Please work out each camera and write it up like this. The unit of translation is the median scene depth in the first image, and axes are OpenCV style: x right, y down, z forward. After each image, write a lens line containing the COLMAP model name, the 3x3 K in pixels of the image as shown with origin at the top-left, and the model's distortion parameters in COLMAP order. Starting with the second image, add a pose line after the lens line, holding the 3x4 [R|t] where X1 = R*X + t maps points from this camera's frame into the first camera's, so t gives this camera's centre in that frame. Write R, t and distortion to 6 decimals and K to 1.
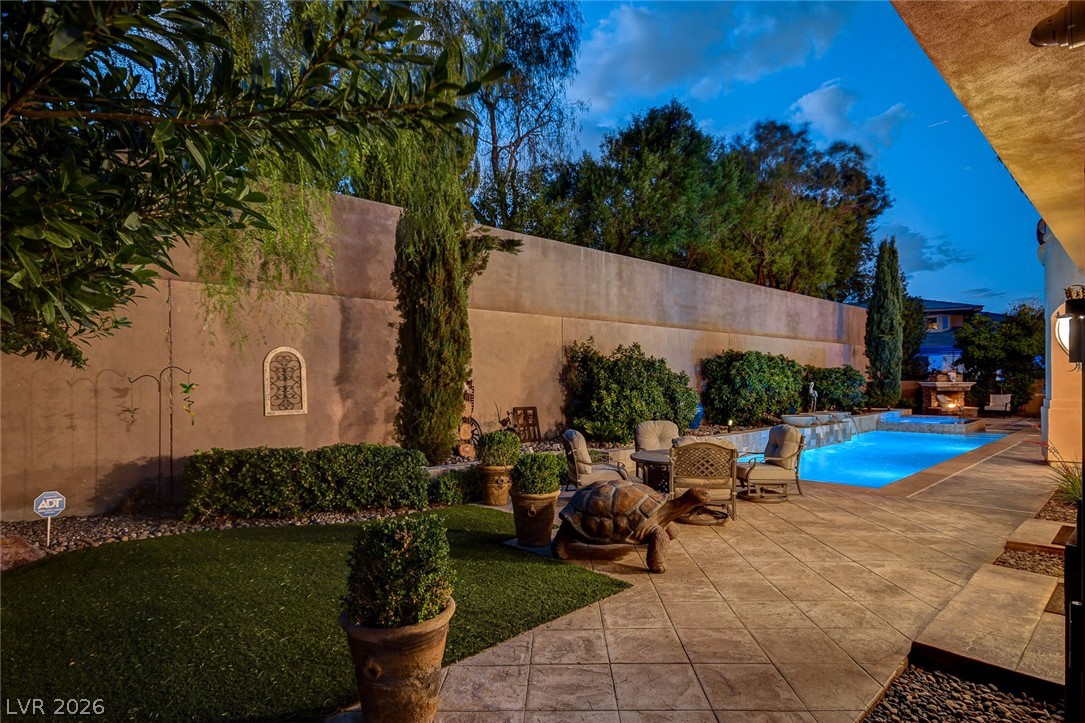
lens RADIAL K [[580.5, 0, 517.6], [0, 580.5, 387.5], [0, 0, 1]] dist [0.005411, 0.000492]
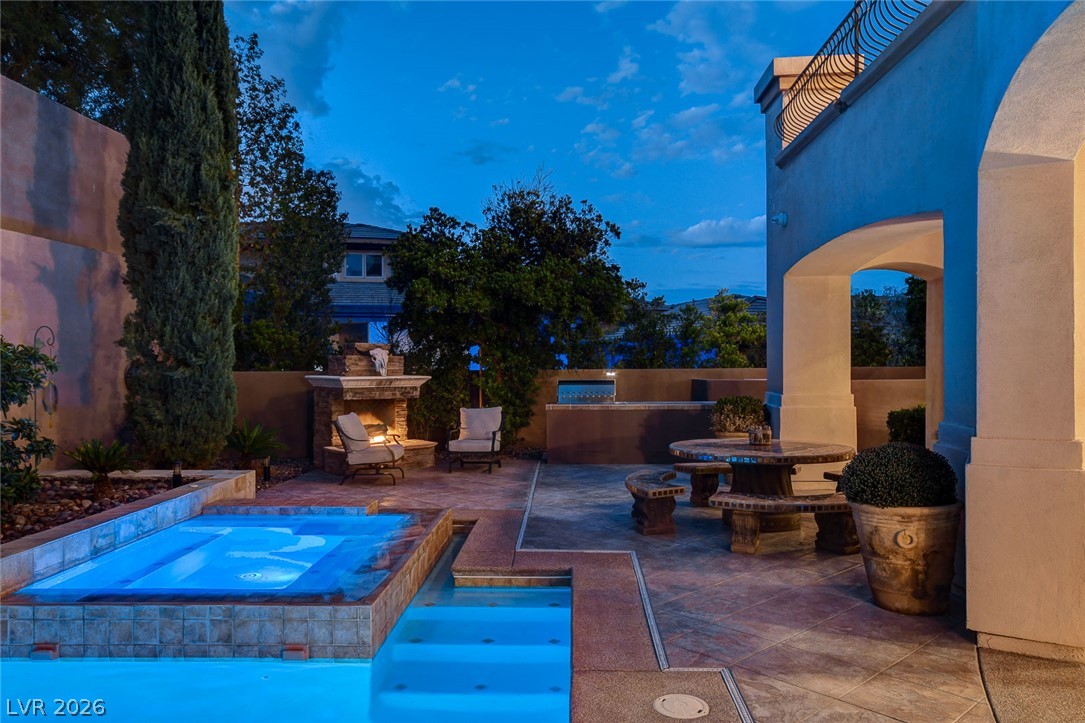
lens RADIAL K [[810.9, 0, 538.1], [0, 810.9, 360.8], [0, 0, 1]] dist [-0.006901, -0.000103]
pose [[0.705309, 0.007439, 0.708861, 0.468313], [0.004679, 0.999874, -0.015148, -0.010722], [-0.708884, 0.014000, 0.705186, 0.586247]]
